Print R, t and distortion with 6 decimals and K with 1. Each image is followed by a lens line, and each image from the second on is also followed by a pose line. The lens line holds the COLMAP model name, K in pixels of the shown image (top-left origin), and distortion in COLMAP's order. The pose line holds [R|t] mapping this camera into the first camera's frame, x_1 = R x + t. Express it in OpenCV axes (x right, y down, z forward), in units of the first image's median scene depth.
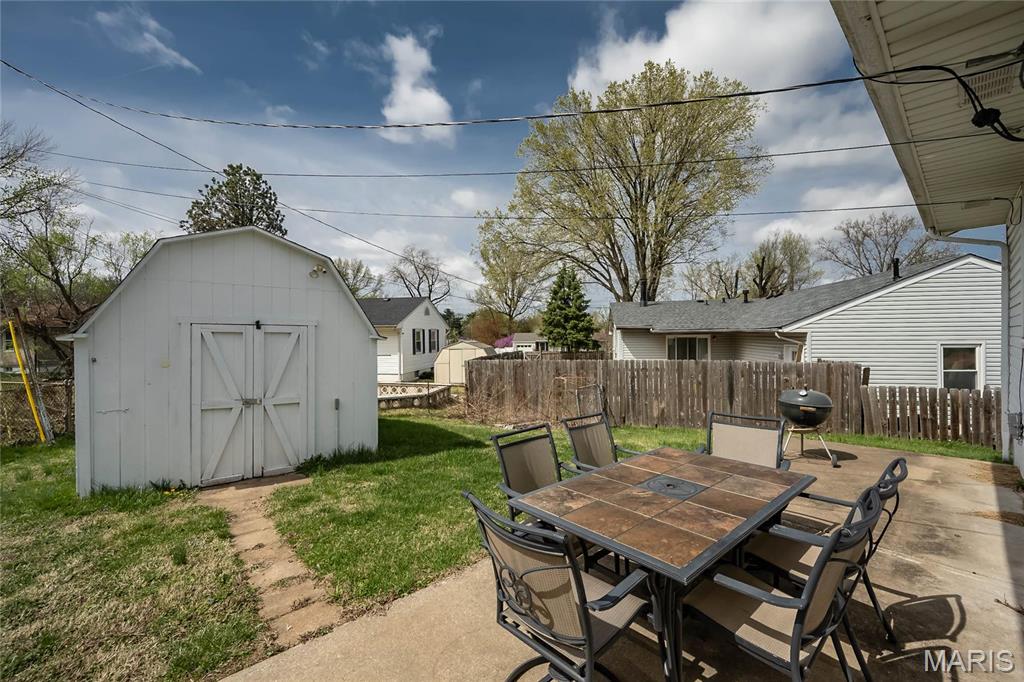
lens RADIAL K [[413.0, 0, 519.6], [0, 413.0, 344.3], [0, 0, 1]] dist [0.000129, 0.000433]
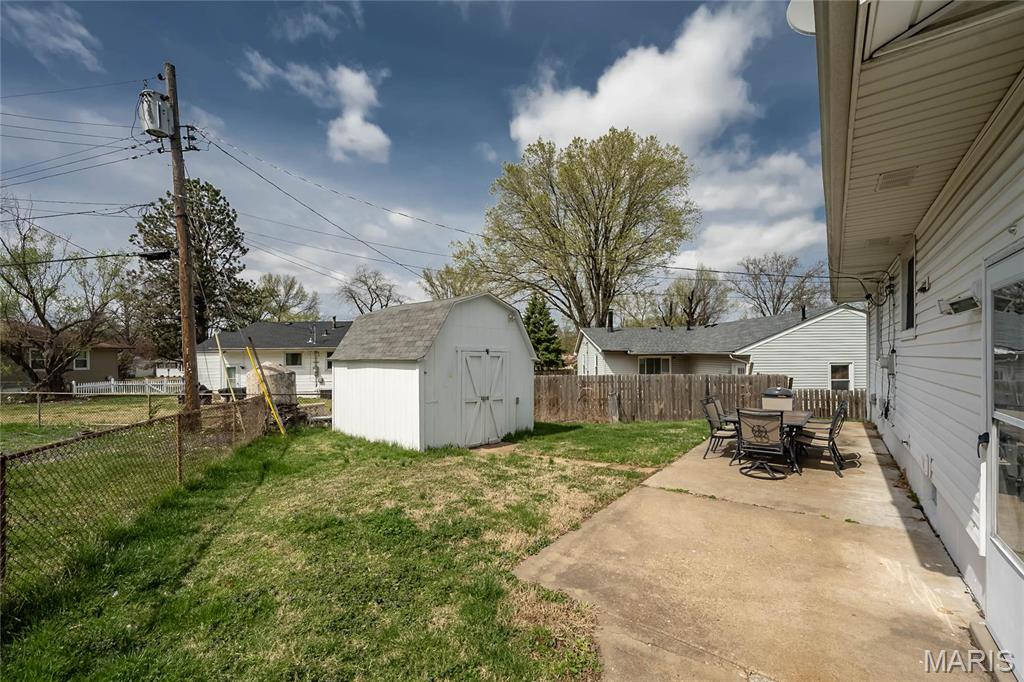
lens RADIAL K [[415.9, 0, 515.1], [0, 415.9, 363.4], [0, 0, 1]] dist [0.001001, 0.000096]
pose [[0.984948, -0.002462, 0.172831, -0.178229], [0.002722, 0.999995, -0.001267, 0.000537], [-0.172827, 0.001718, 0.984951, -0.143304]]
